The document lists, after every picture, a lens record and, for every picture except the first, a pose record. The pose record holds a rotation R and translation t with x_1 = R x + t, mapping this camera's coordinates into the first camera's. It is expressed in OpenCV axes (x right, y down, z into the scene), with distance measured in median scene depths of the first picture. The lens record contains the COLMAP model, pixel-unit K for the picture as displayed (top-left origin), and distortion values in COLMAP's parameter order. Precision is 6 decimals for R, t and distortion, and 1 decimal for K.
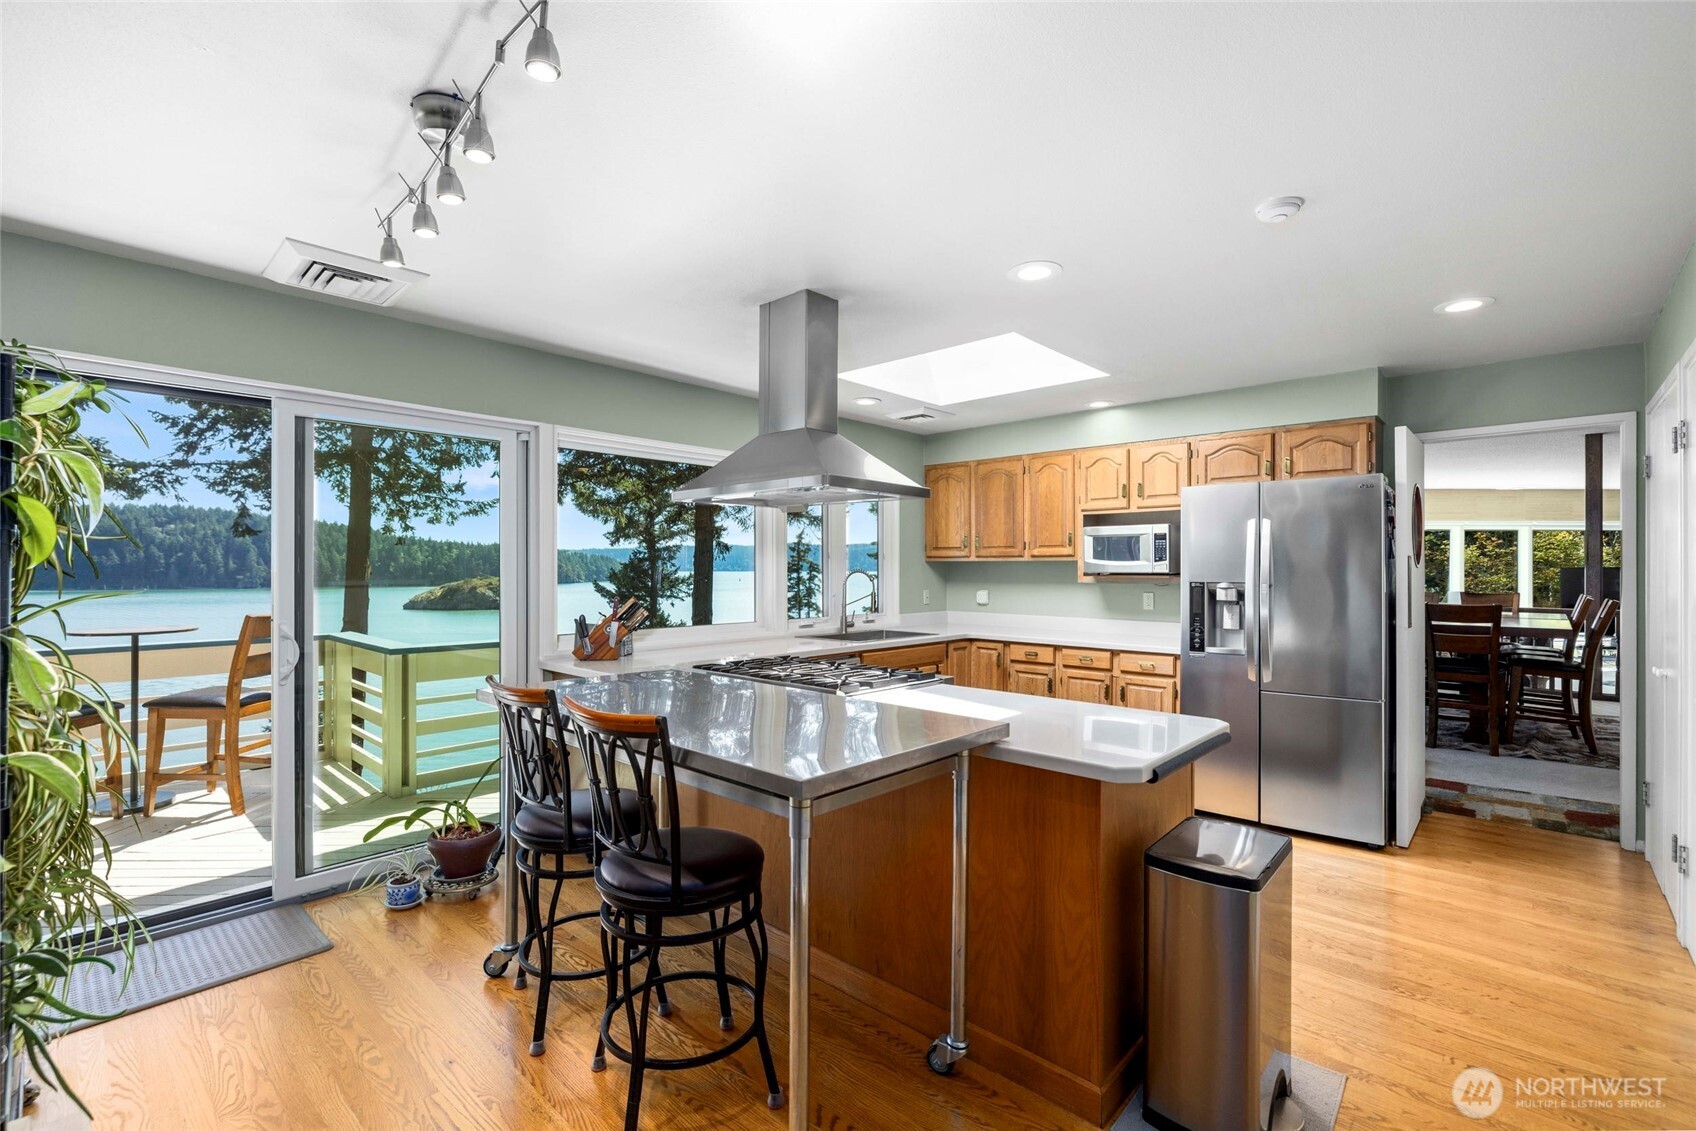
lens RADIAL K [[746.8, 0, 837.4], [0, 746.8, 567.2], [0, 0, 1]] dist [-0.004623, 0.000374]
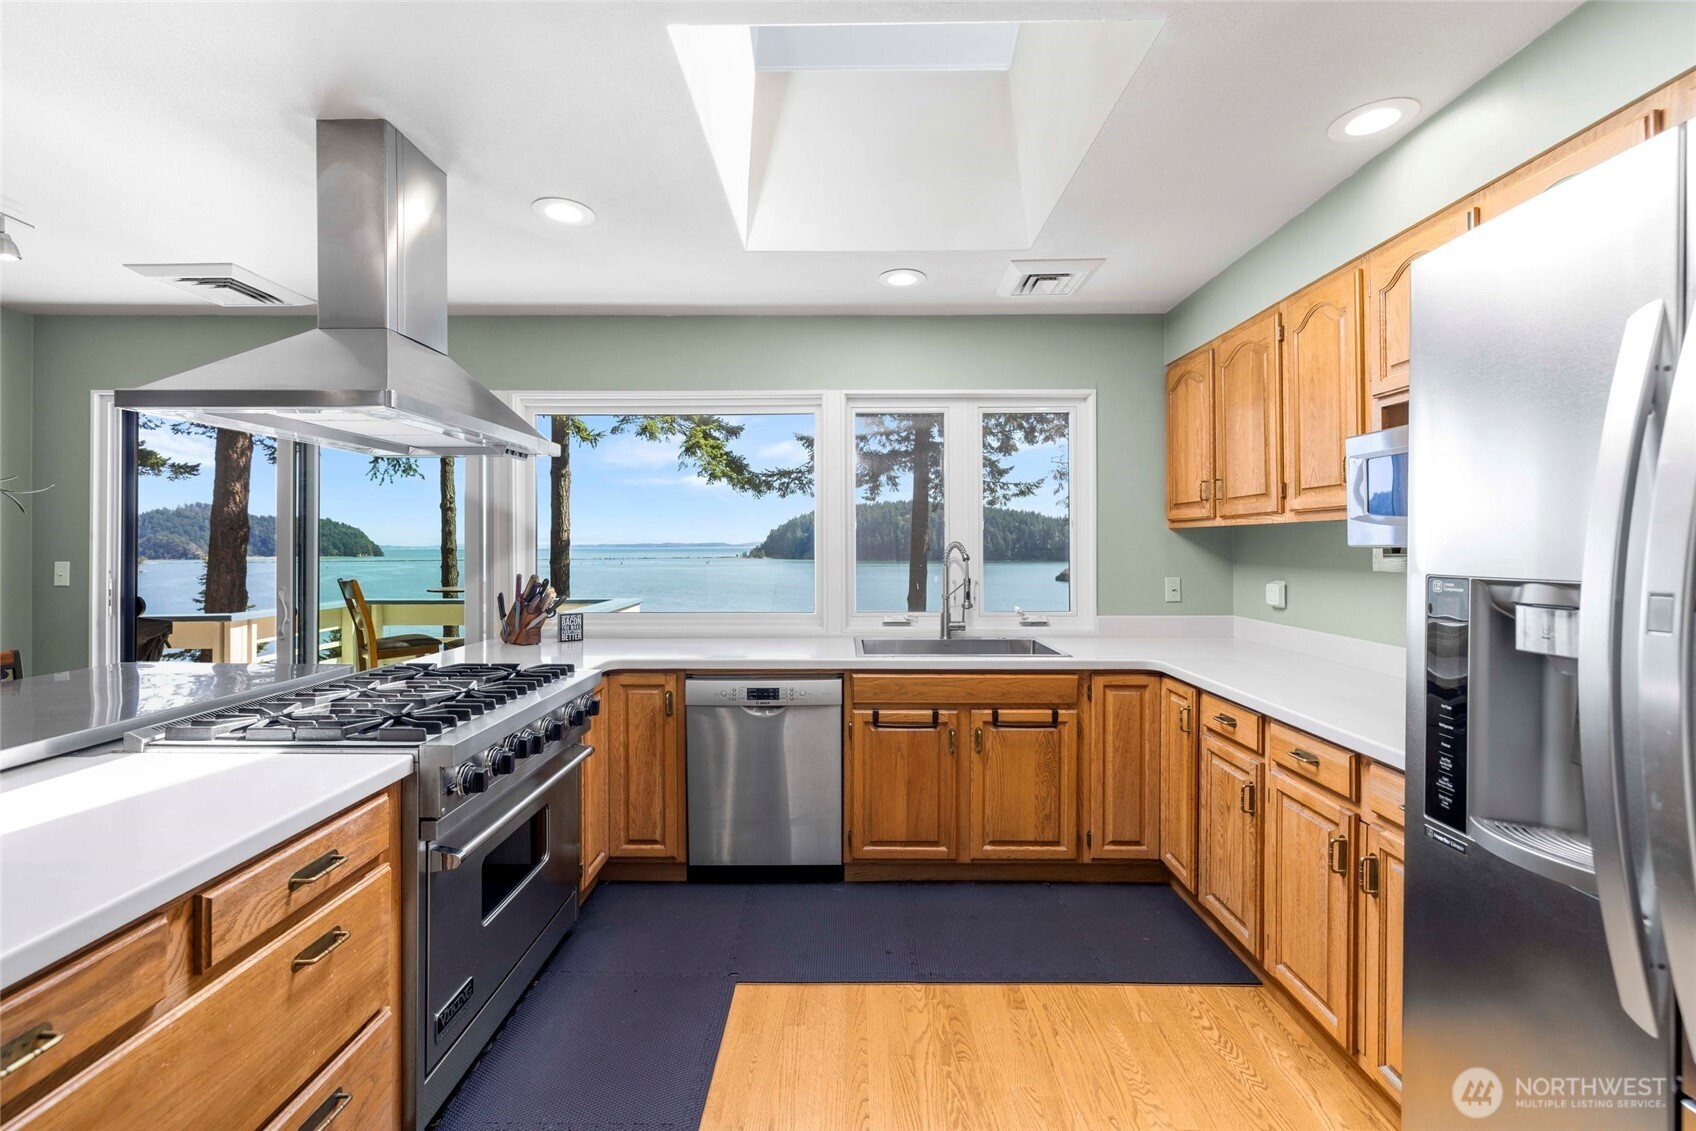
lens RADIAL K [[704.9, 0, 844.4], [0, 704.9, 551.6], [0, 0, 1]] dist [-0.001963, 0.000425]
pose [[0.674202, 0.004137, -0.738535, 0.130184], [0.003606, 0.999954, 0.008894, 0.001536], [0.738538, -0.008659, 0.674156, 0.161111]]
